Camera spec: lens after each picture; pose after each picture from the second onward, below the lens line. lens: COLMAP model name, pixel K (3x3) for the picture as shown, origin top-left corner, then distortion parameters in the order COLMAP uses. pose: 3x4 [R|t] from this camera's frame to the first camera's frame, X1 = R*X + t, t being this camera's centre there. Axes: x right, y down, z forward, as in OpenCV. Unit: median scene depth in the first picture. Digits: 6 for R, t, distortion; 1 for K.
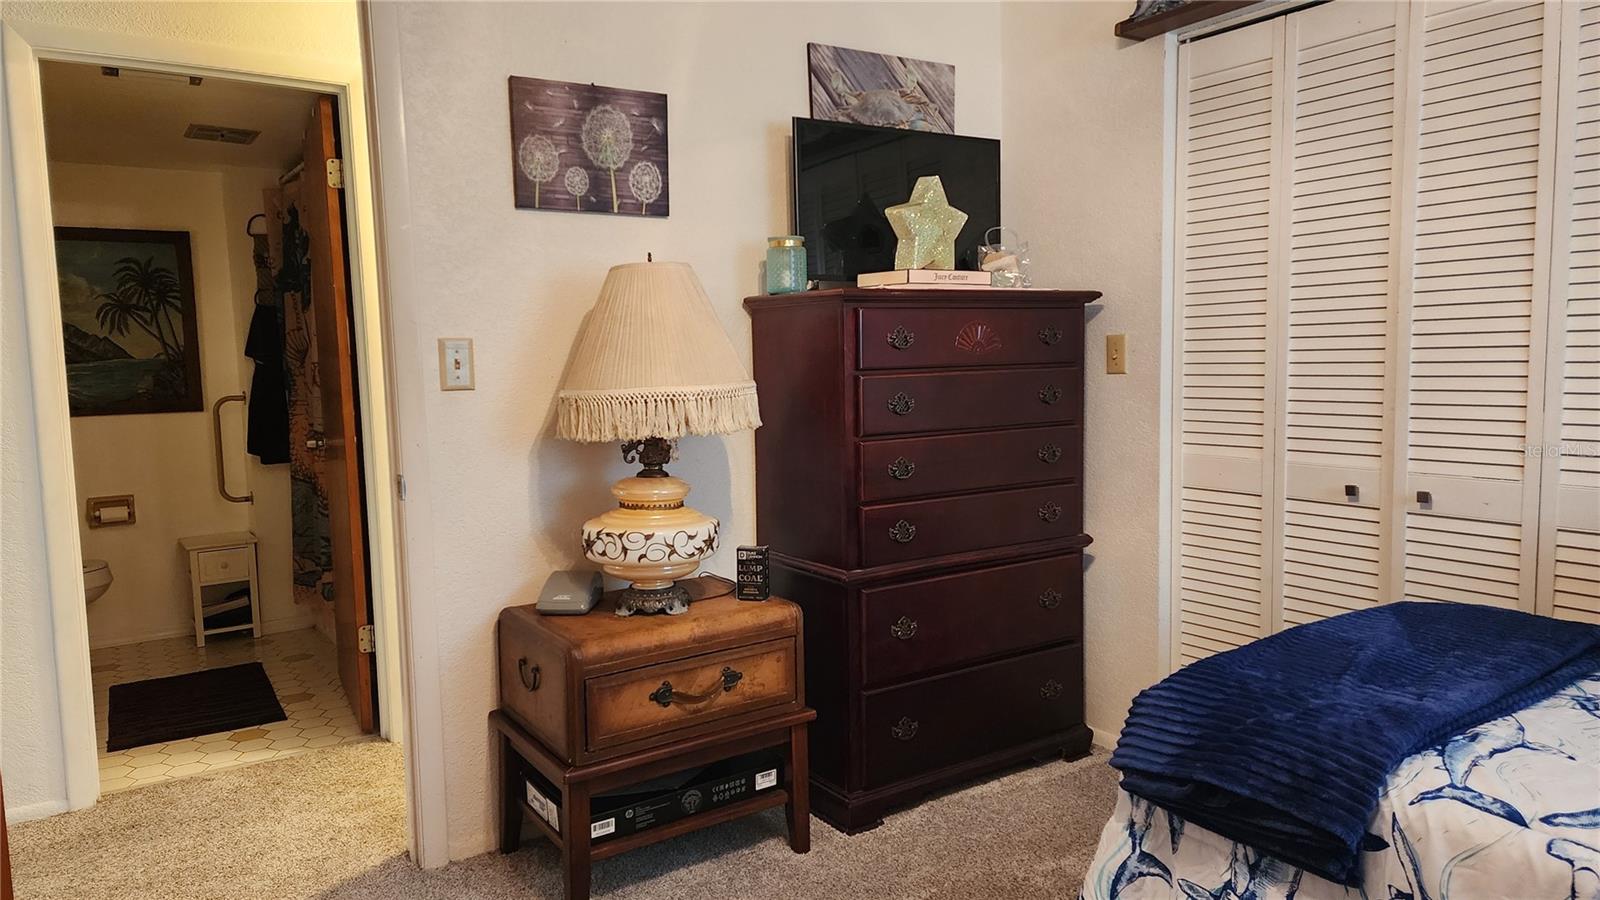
lens RADIAL K [[1064.9, 0, 809.3], [0, 1064.9, 443.1], [0, 0, 1]] dist [0.078275, -0.069062]
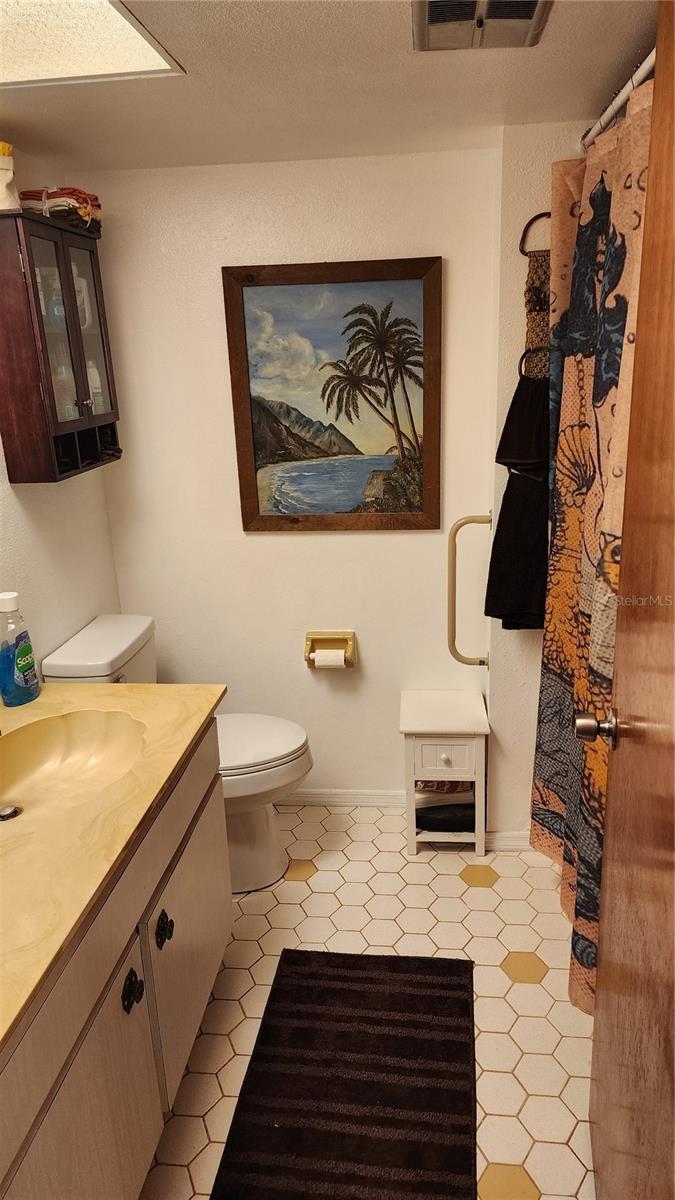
lens RADIAL K [[798.7, 0, 345.3], [0, 798.7, 607.7], [0, 0, 1]] dist [0.078275, -0.069062]
pose [[0.768898, 0.190215, -0.610422, -0.284376], [-0.041588, 0.967578, 0.249126, -0.111142], [0.638018, -0.166166, 0.751879, 0.572717]]
